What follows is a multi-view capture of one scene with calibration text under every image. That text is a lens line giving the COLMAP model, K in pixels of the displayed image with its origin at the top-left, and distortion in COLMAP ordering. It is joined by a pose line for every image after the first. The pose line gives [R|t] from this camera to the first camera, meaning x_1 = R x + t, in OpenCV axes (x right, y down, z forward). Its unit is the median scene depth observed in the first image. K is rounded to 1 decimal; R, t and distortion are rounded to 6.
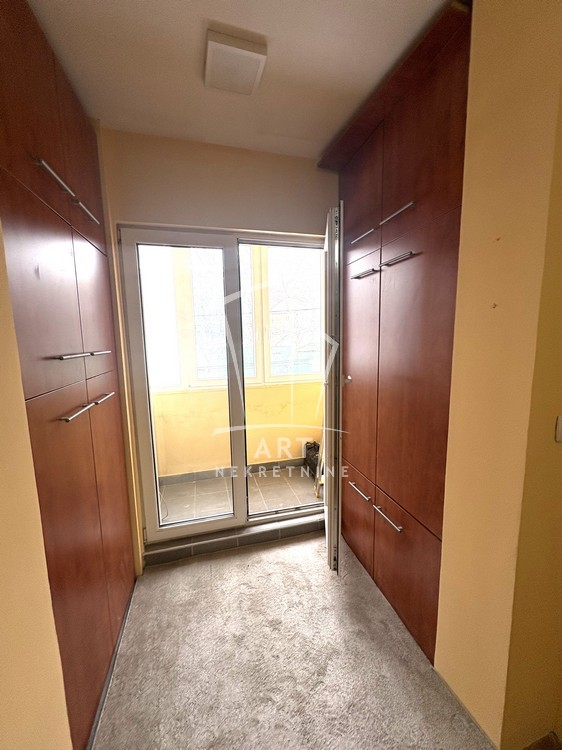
lens RADIAL K [[297.4, 0, 286.2], [0, 297.4, 376.7], [0, 0, 1]] dist [0.002267, -0.000014]
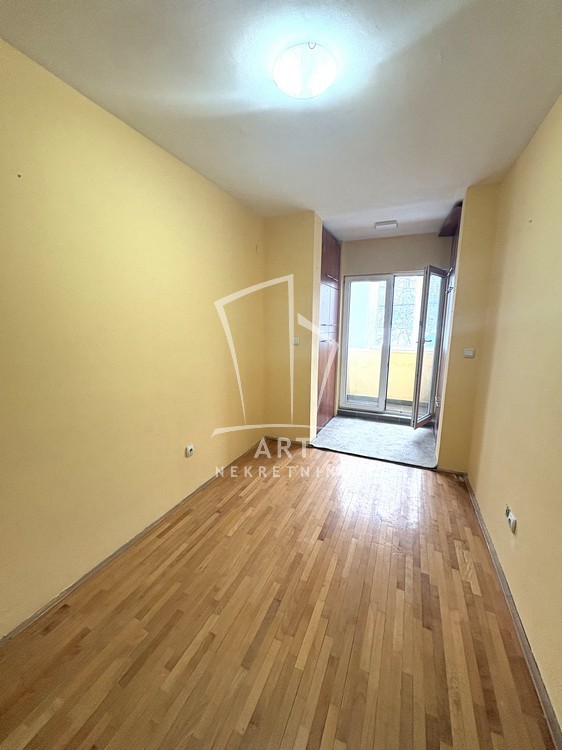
lens RADIAL K [[297.4, 0, 281.3], [0, 297.4, 377.2], [0, 0, 1]] dist [0.002267, -0.000014]
pose [[0.767684, 0.136162, -0.626196, 0.733259], [-0.103318, 0.990681, 0.088754, 0.180455], [0.632445, -0.003438, 0.774597, -1.317808]]
